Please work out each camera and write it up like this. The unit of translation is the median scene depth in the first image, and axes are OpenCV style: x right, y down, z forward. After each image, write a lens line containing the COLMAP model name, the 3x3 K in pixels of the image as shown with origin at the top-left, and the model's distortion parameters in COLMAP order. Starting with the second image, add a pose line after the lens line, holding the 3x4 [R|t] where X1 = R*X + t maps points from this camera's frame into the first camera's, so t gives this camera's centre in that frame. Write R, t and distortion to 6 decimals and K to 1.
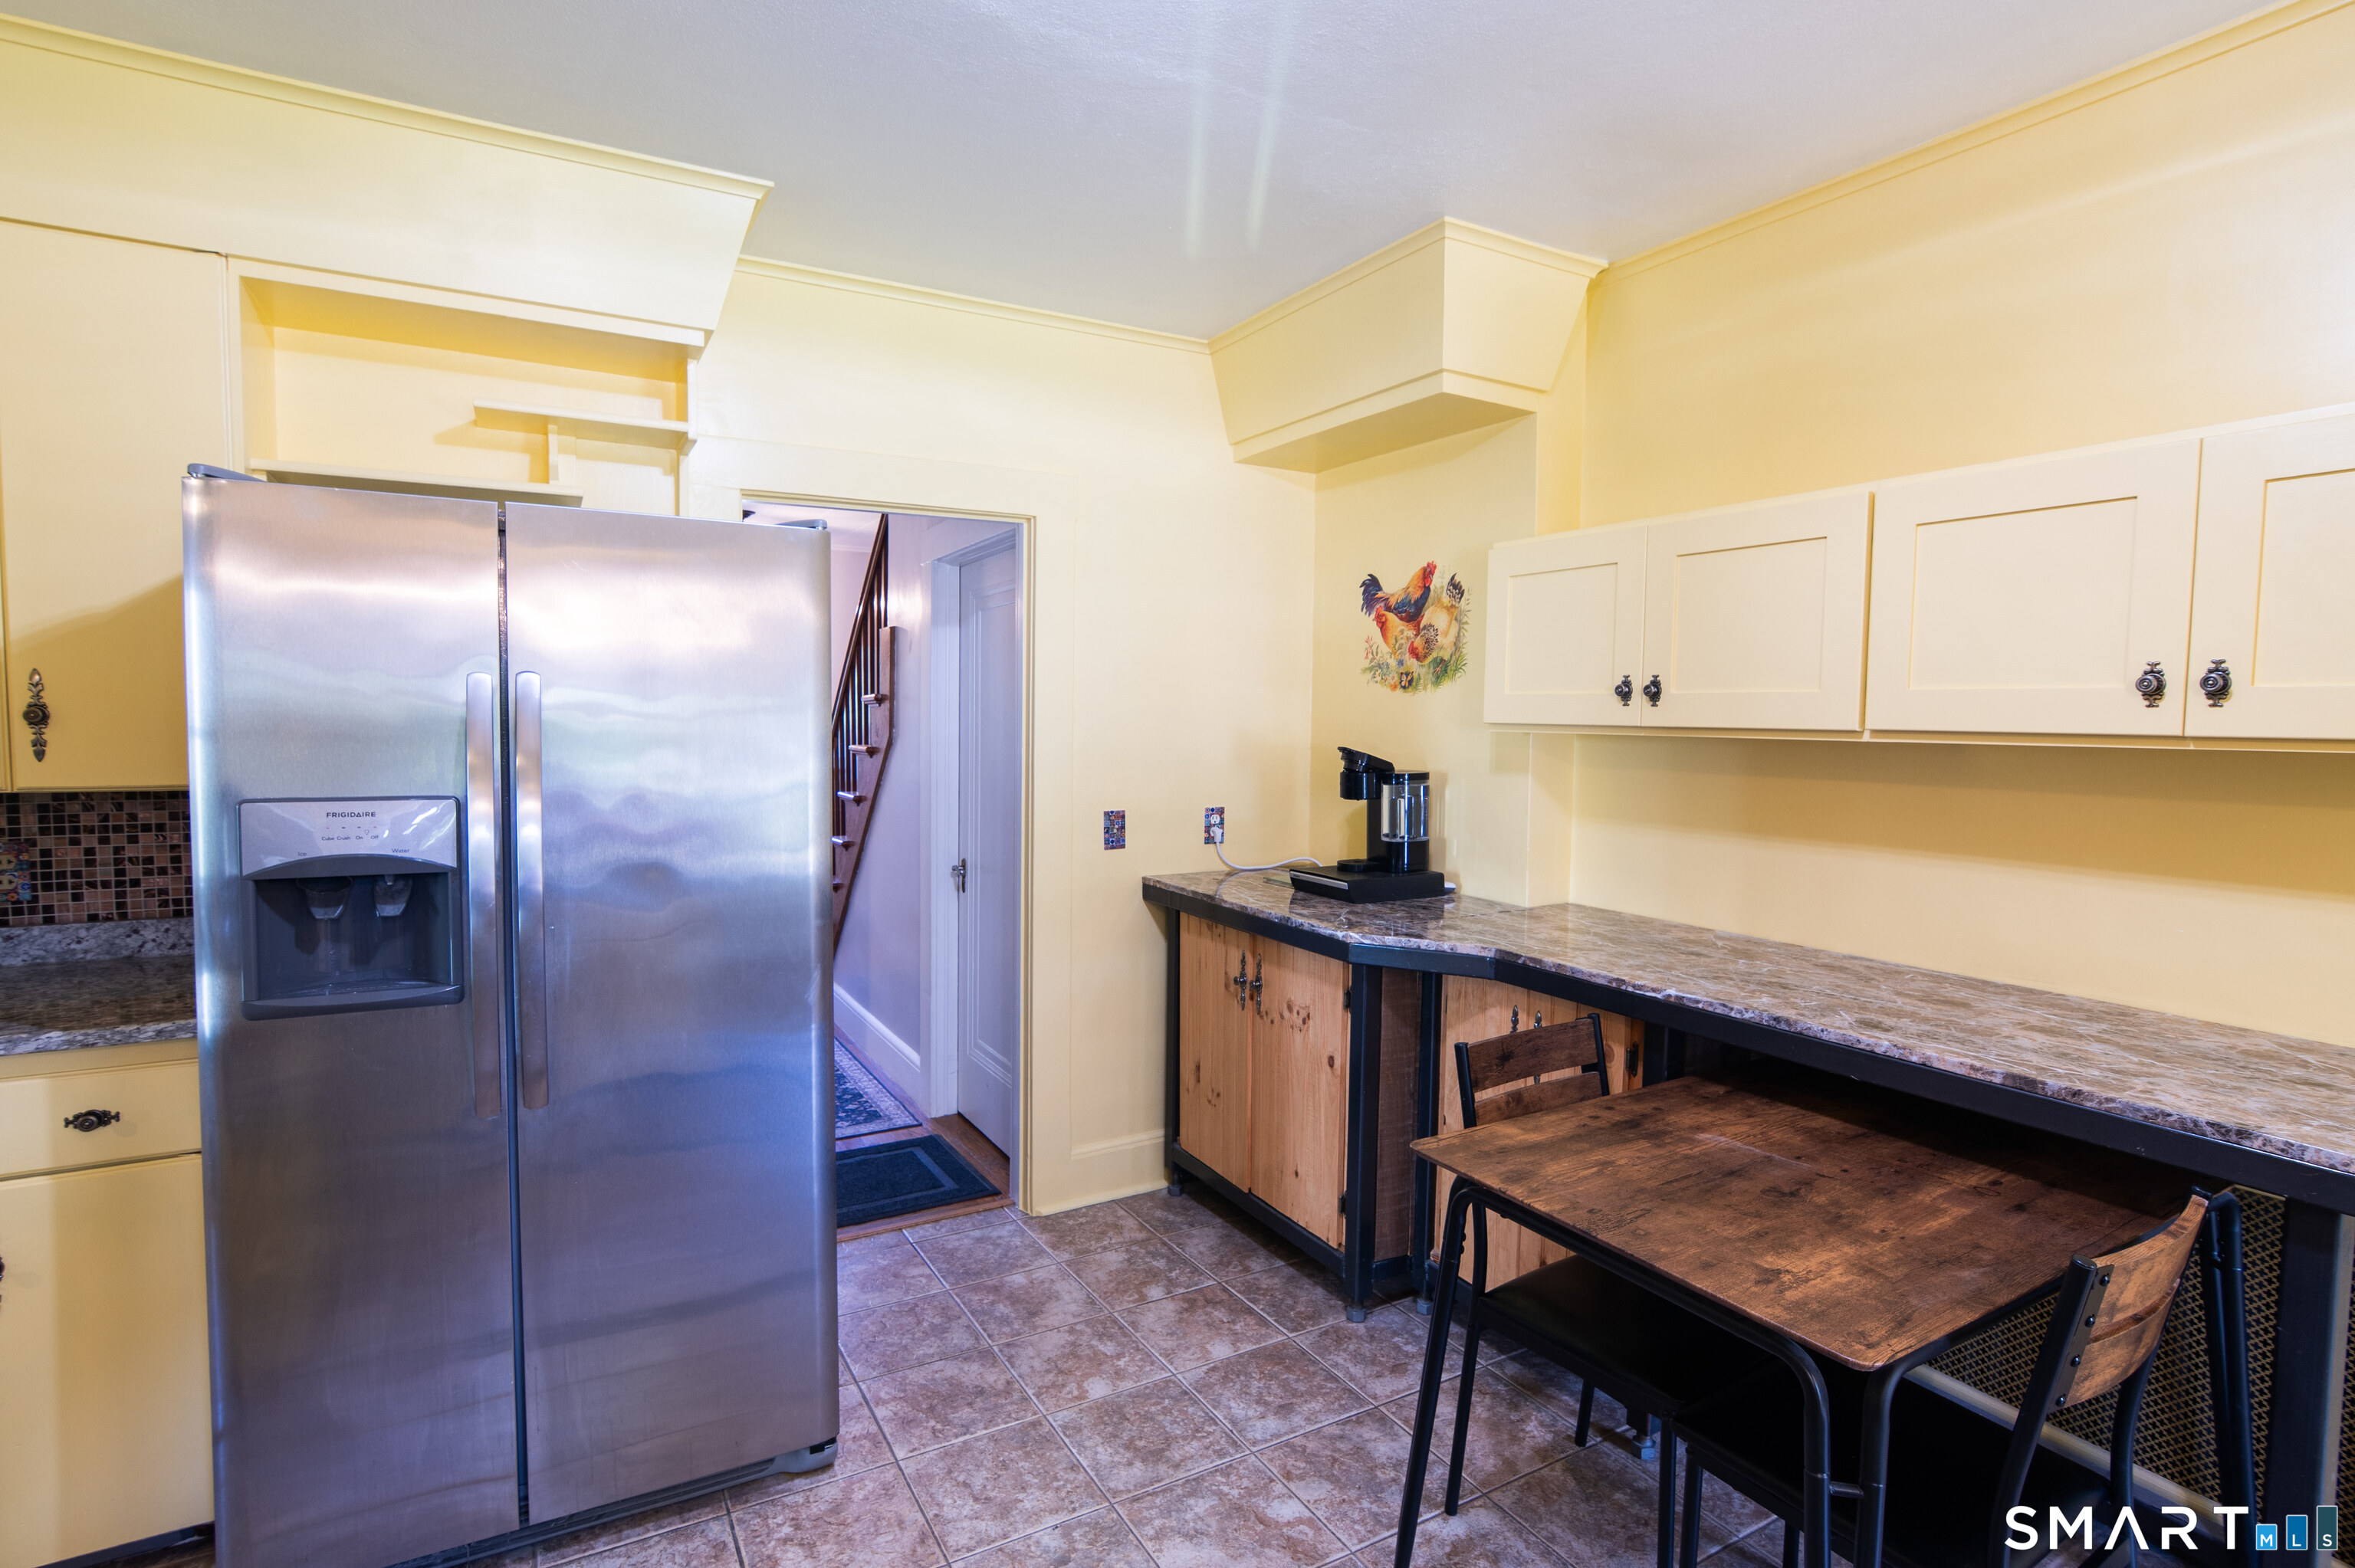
lens RADIAL K [[1148.8, 0, 1161.8], [0, 1148.8, 778.3], [0, 0, 1]] dist [-0.023246, 0.001851]
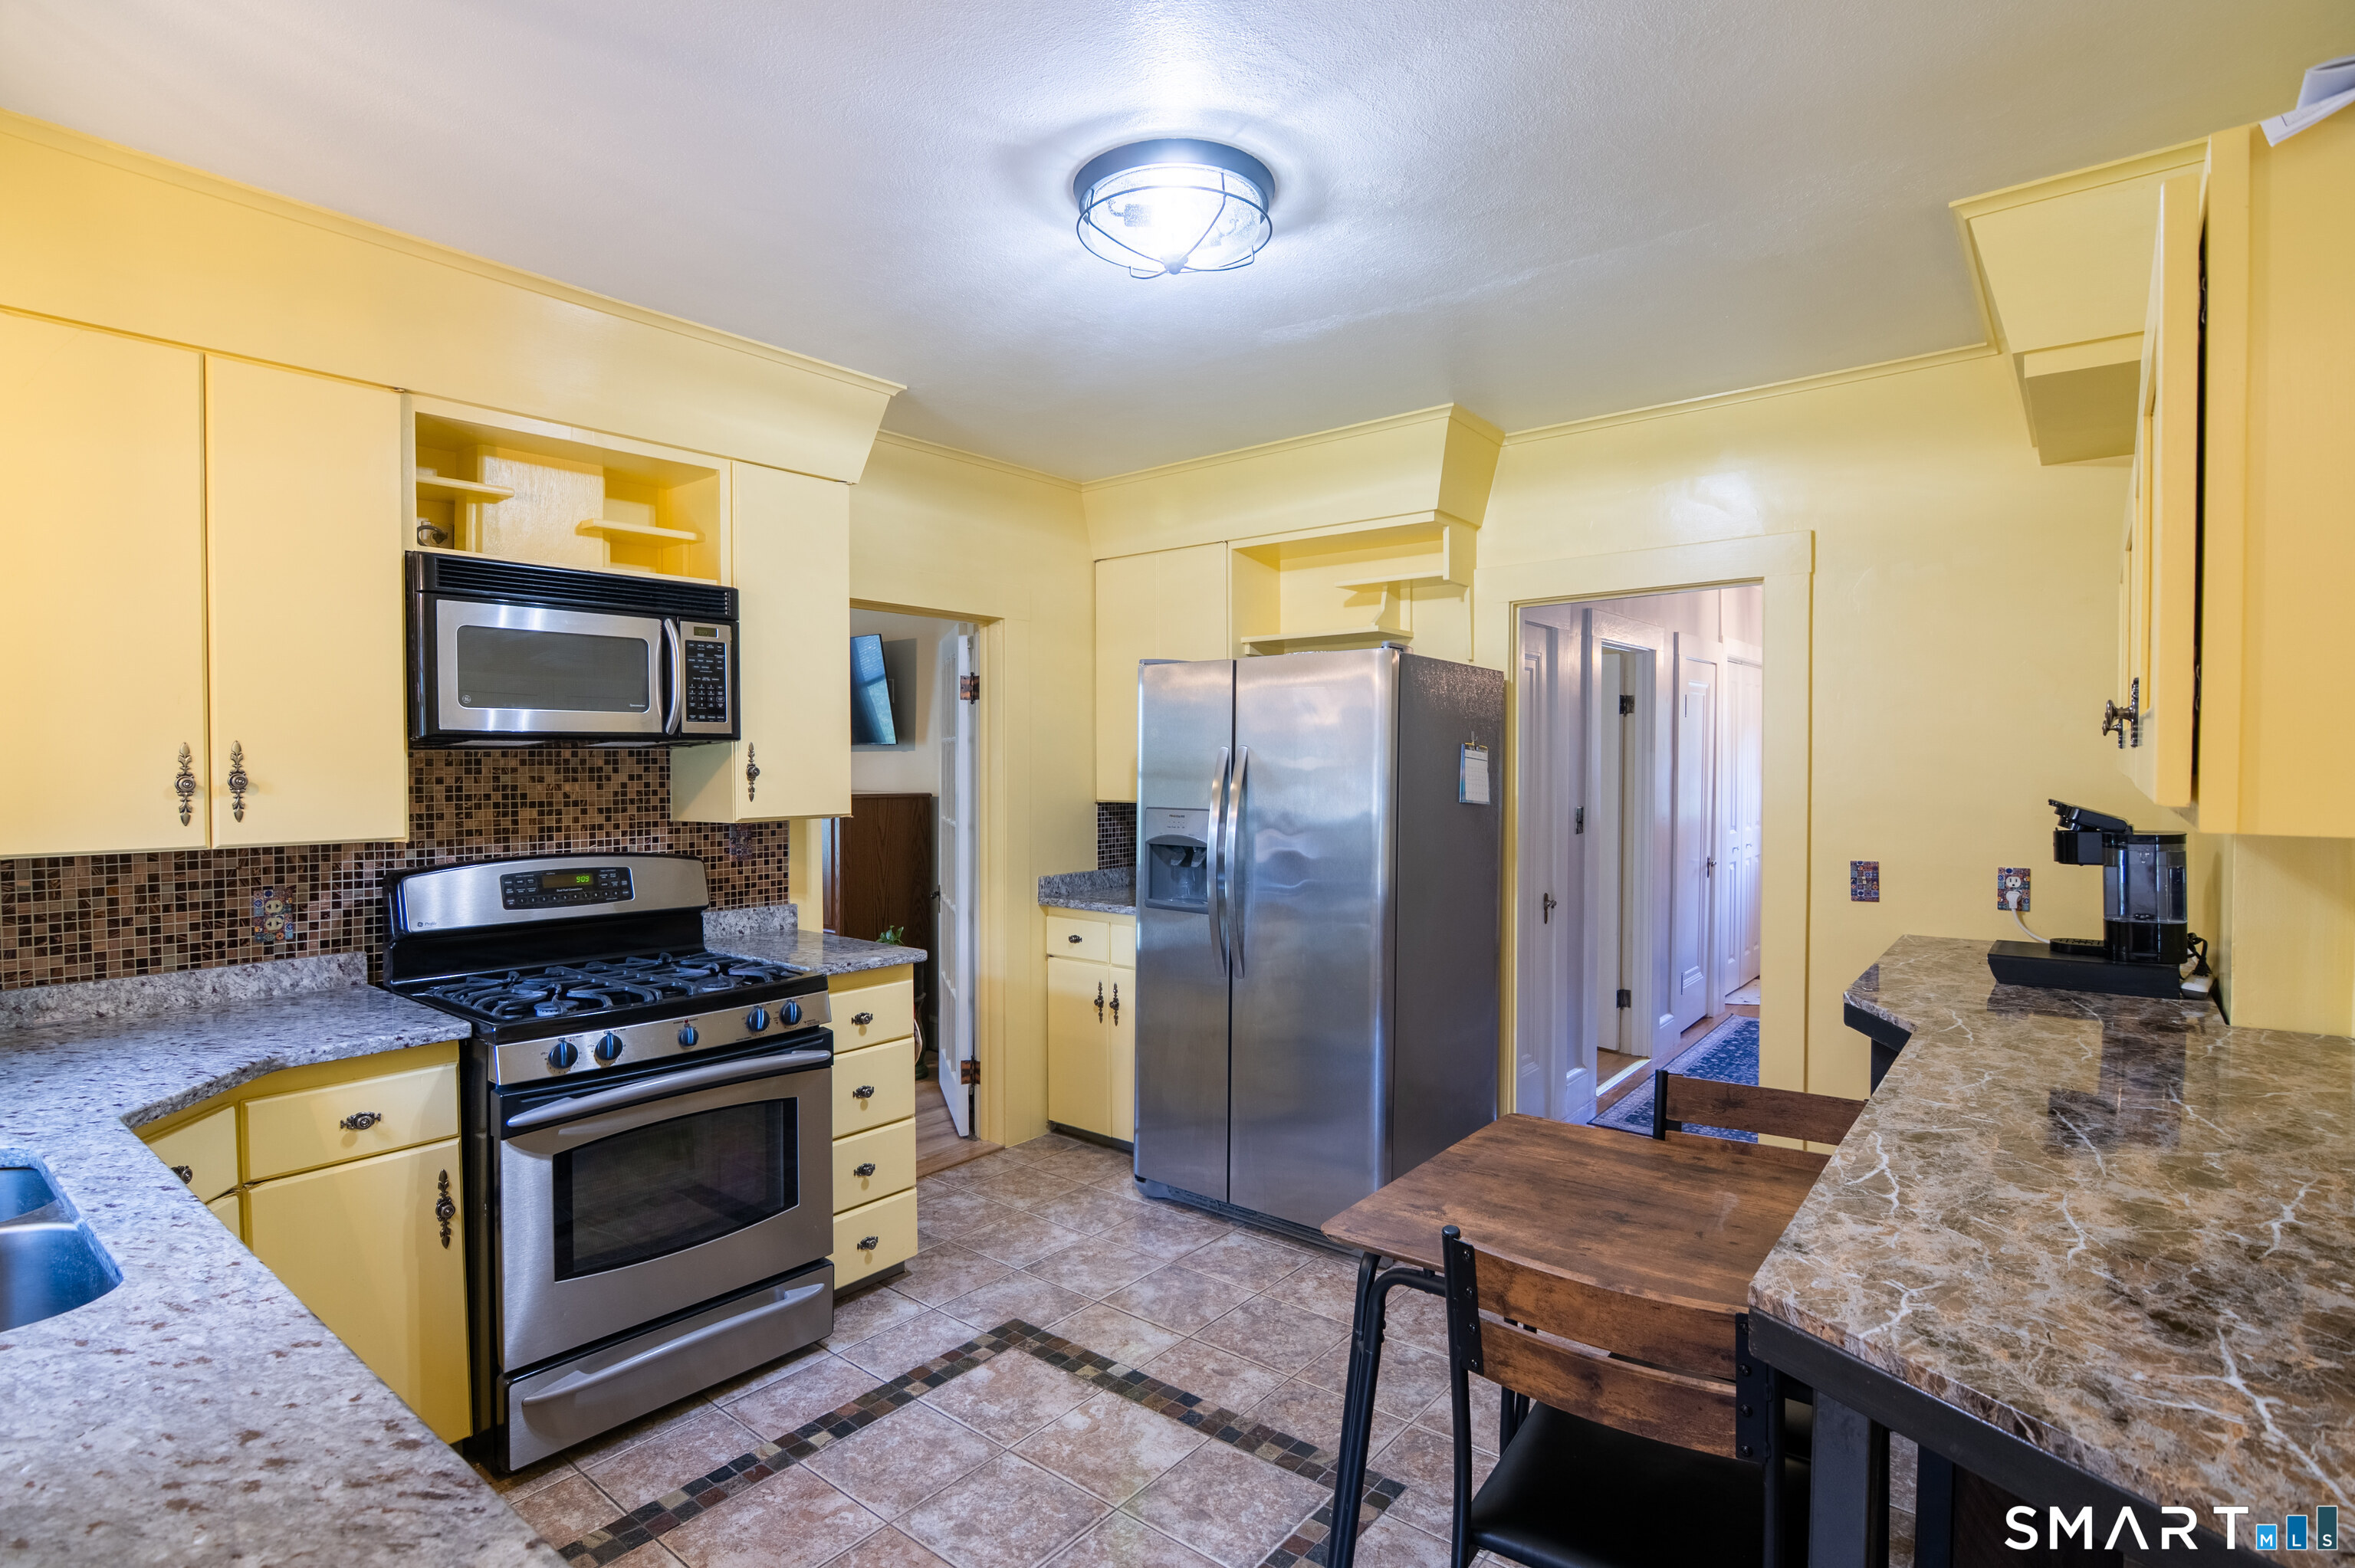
lens RADIAL K [[1148.8, 0, 1152.7], [0, 1148.8, 785.9], [0, 0, 1]] dist [-0.023246, 0.001851]
pose [[0.359349, 0.008785, -0.933162, 0.910149], [-0.040879, 0.999144, -0.006336, -0.007002], [0.932307, 0.040424, 0.359401, 0.133171]]
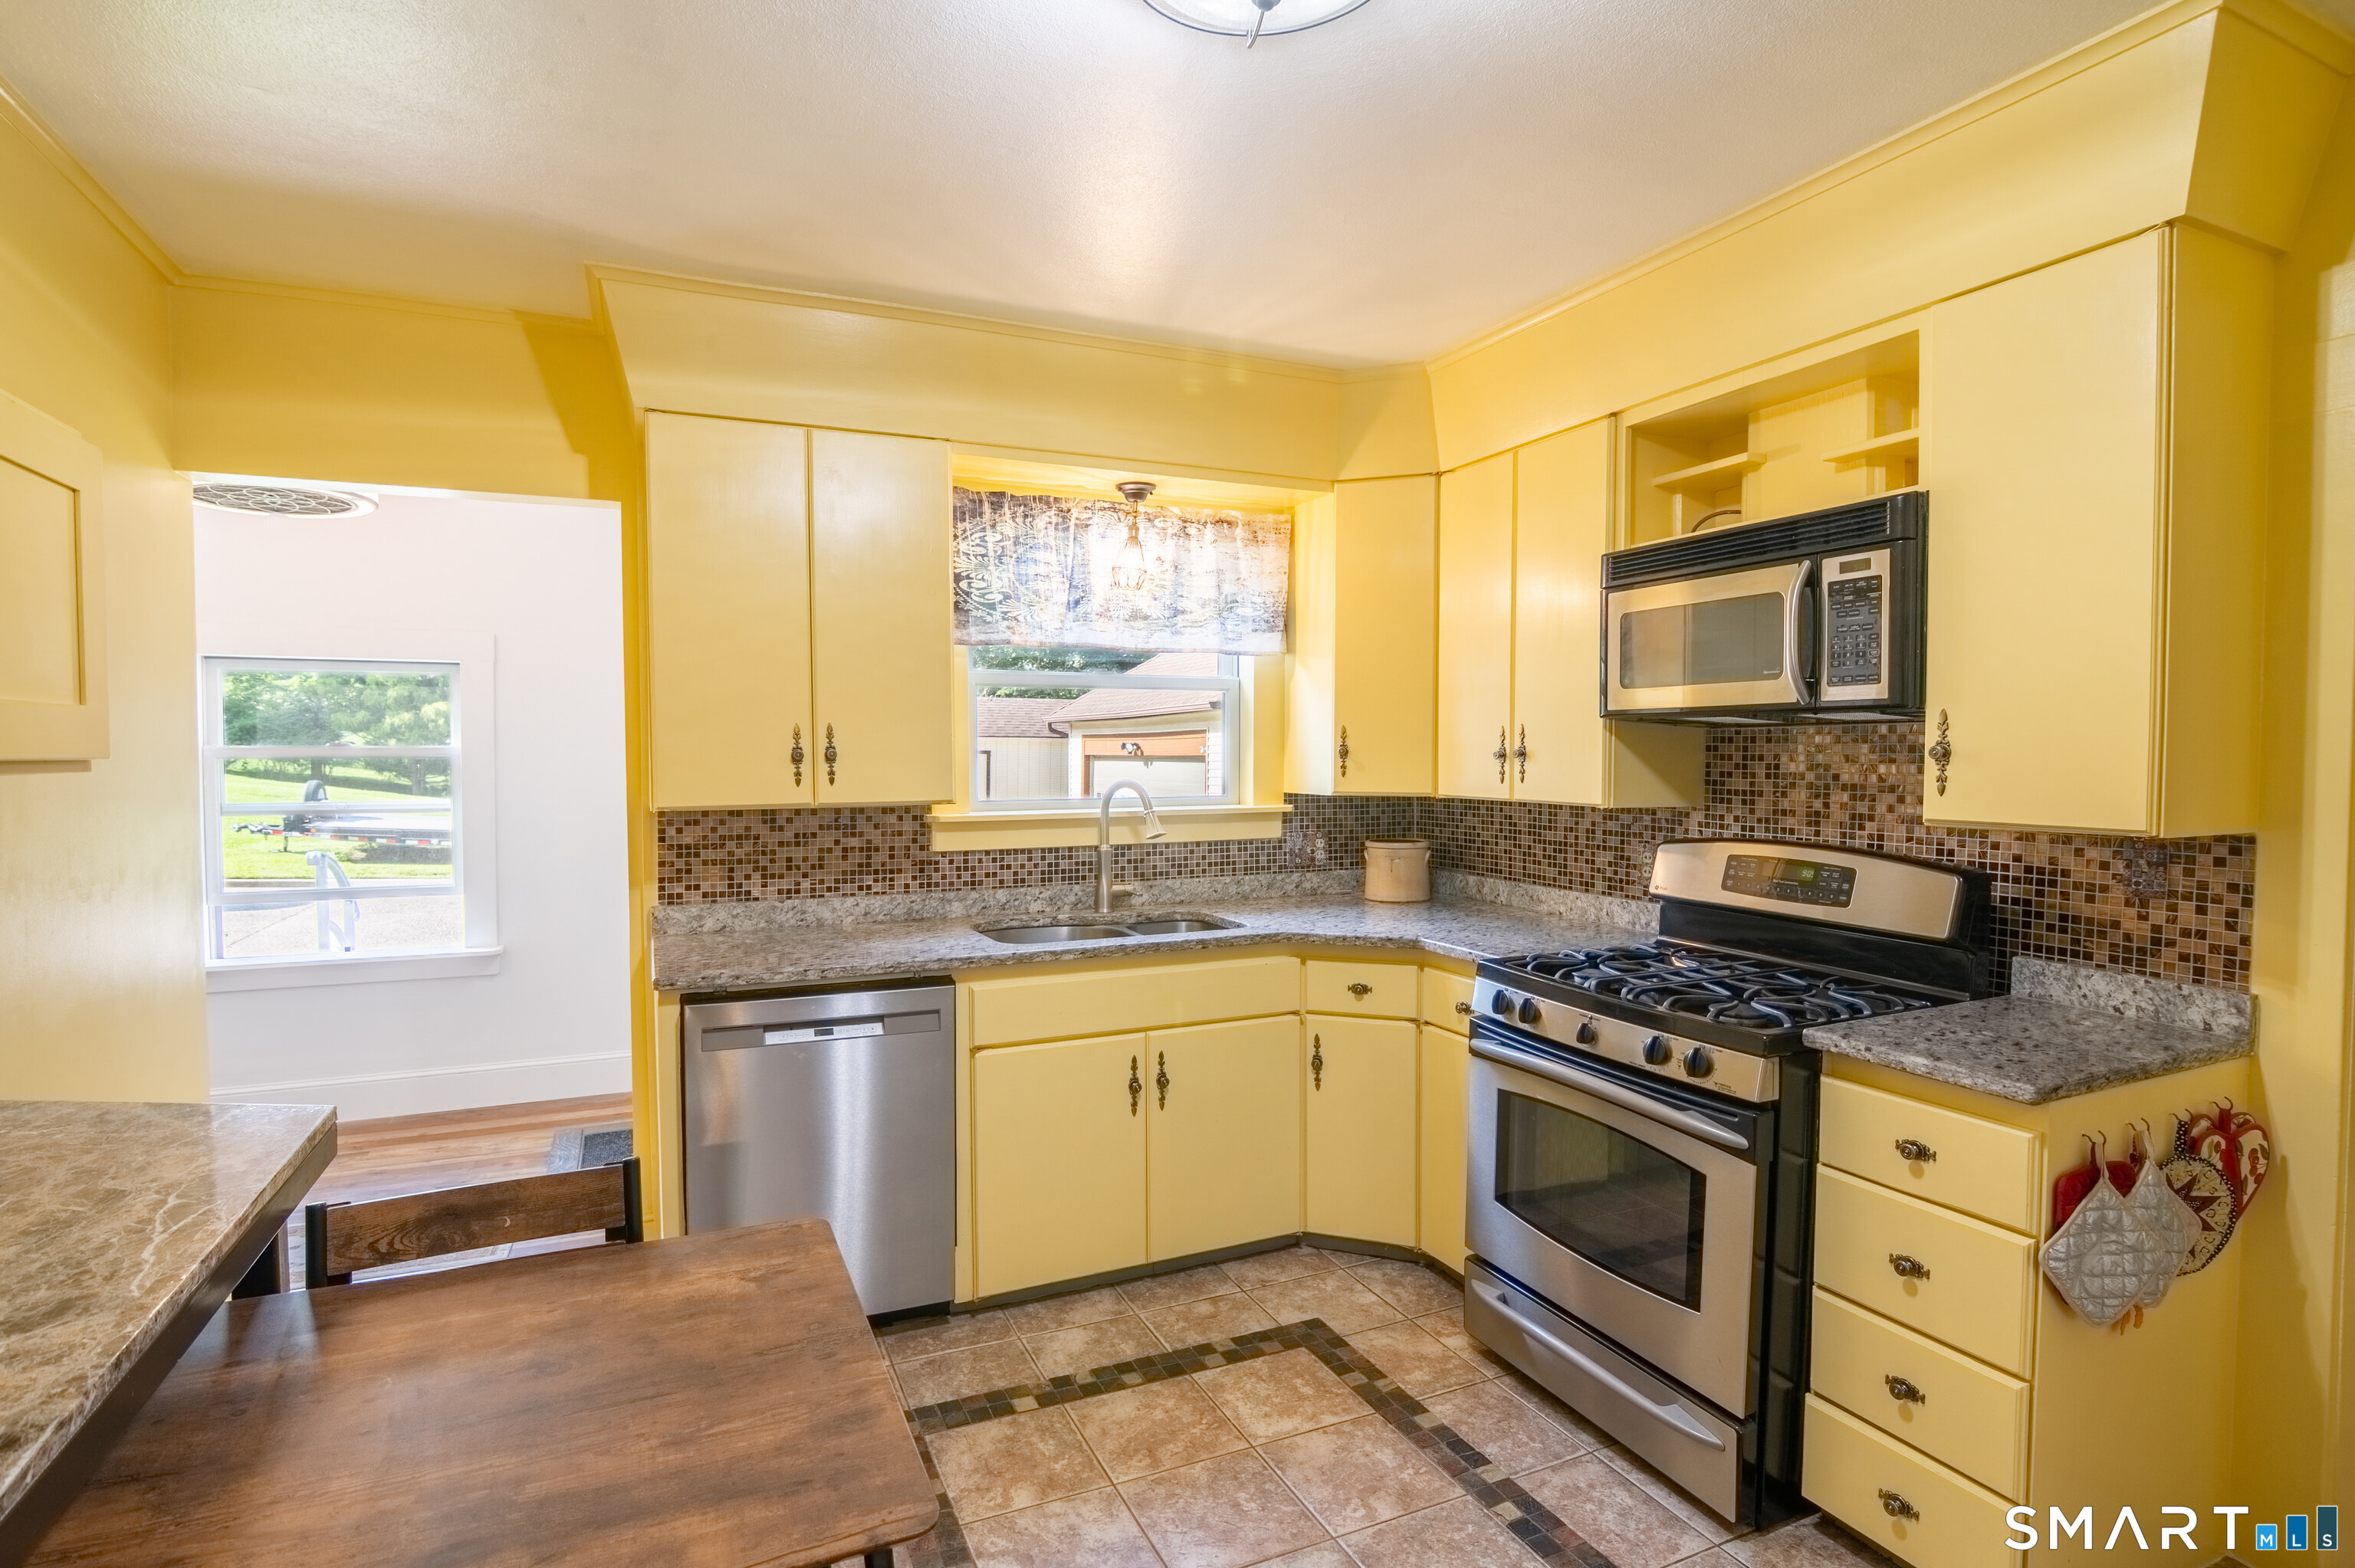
lens RADIAL K [[1148.8, 0, 1166.9], [0, 1148.8, 784.3], [0, 0, 1]] dist [-0.023246, 0.001851]
pose [[-0.996504, -0.013358, 0.082467, 0.049989], [-0.006485, 0.996524, 0.083053, -0.057637], [-0.083290, 0.082228, -0.993127, 1.114523]]
